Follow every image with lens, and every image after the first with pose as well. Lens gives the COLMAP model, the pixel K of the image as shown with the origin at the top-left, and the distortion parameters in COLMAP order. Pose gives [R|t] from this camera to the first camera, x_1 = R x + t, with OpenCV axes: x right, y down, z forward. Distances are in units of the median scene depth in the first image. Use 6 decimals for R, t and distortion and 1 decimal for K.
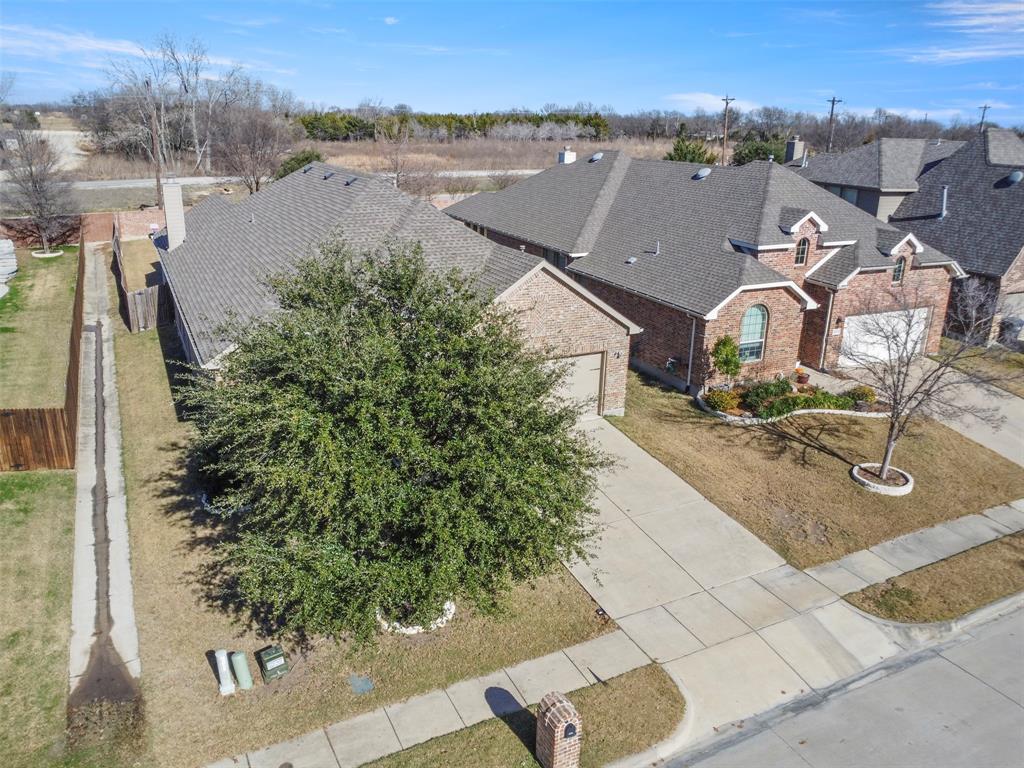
lens RADIAL K [[776.9, 0, 514.5], [0, 776.9, 382.3], [0, 0, 1]] dist [-0.003964, -0.056561]
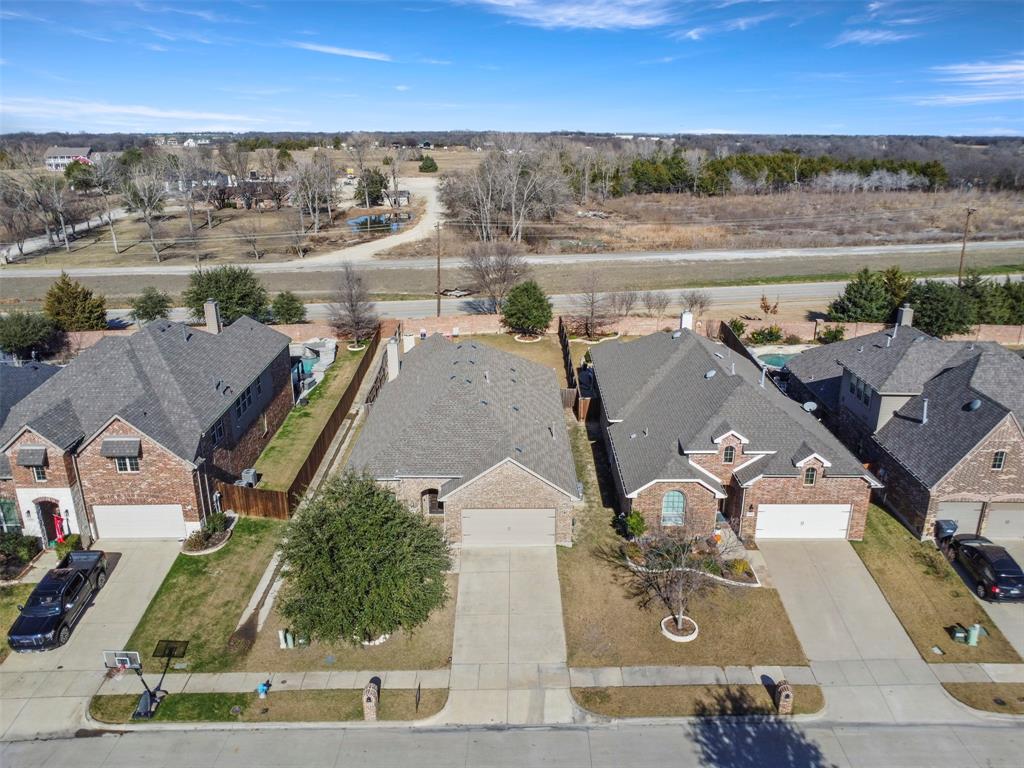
lens RADIAL K [[749.8, 0, 512.0], [0, 749.8, 384.0], [0, 0, 1]] dist [-0.036548, 0.011251]
pose [[0.895381, 0.118633, -0.429208, 0.658271], [-0.120944, 0.992416, 0.021999, -0.313238], [0.428562, 0.032212, 0.902938, -0.467593]]
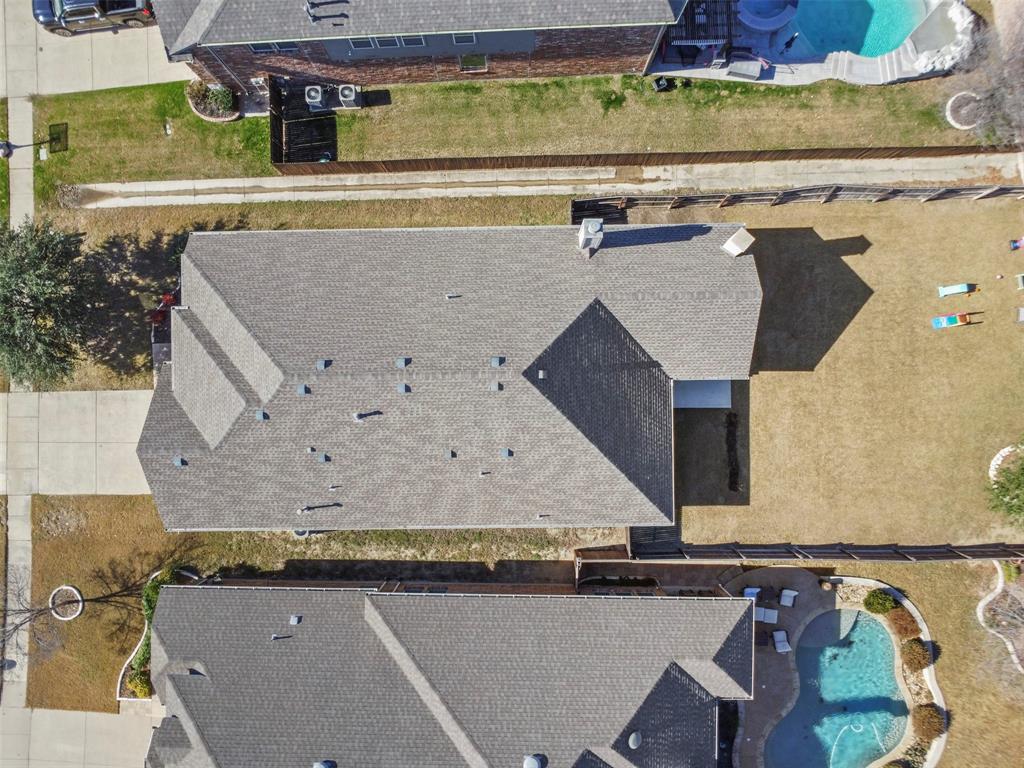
lens RADIAL K [[776.9, 0, 514.5], [0, 776.9, 382.3], [0, 0, 1]] dist [-0.003964, -0.056561]
pose [[-0.434429, 0.900180, -0.030775, -0.288174], [-0.296294, -0.110559, 0.948676, -1.468599], [0.850577, 0.421251, 0.314748, 0.945181]]
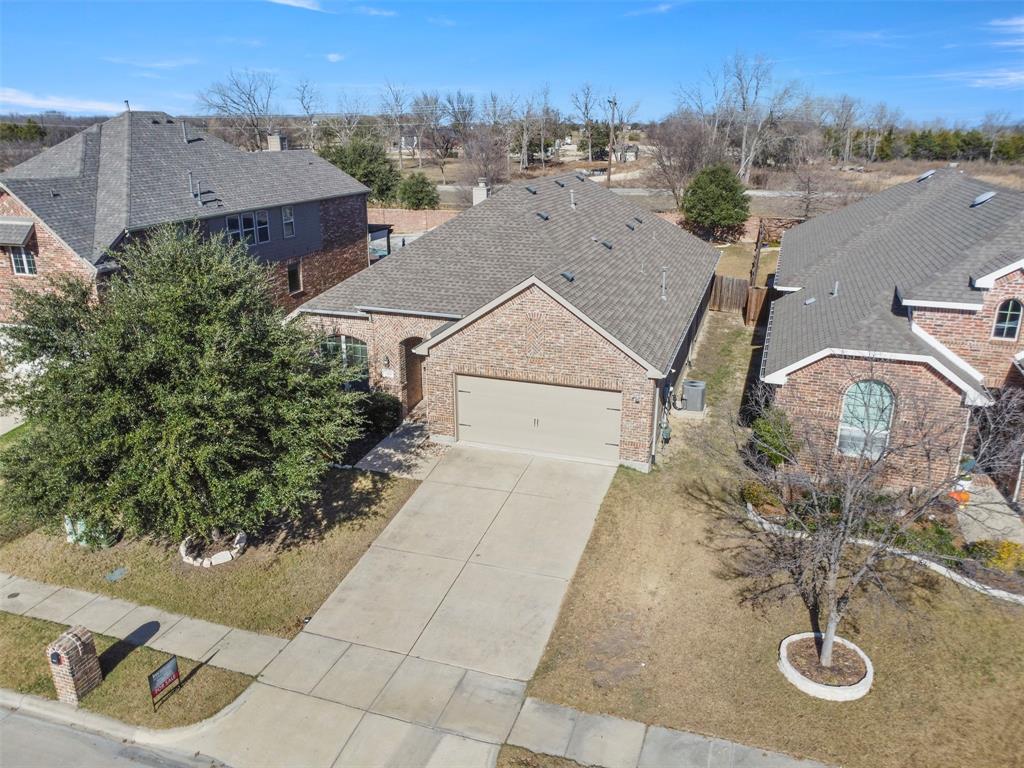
lens RADIAL K [[749.8, 0, 512.0], [0, 749.8, 384.0], [0, 0, 1]] dist [-0.036548, 0.011251]
pose [[0.702833, 0.209319, -0.679861, 0.572240], [-0.215229, 0.973505, 0.077226, -0.082520], [0.678014, 0.092049, 0.729263, 0.298278]]
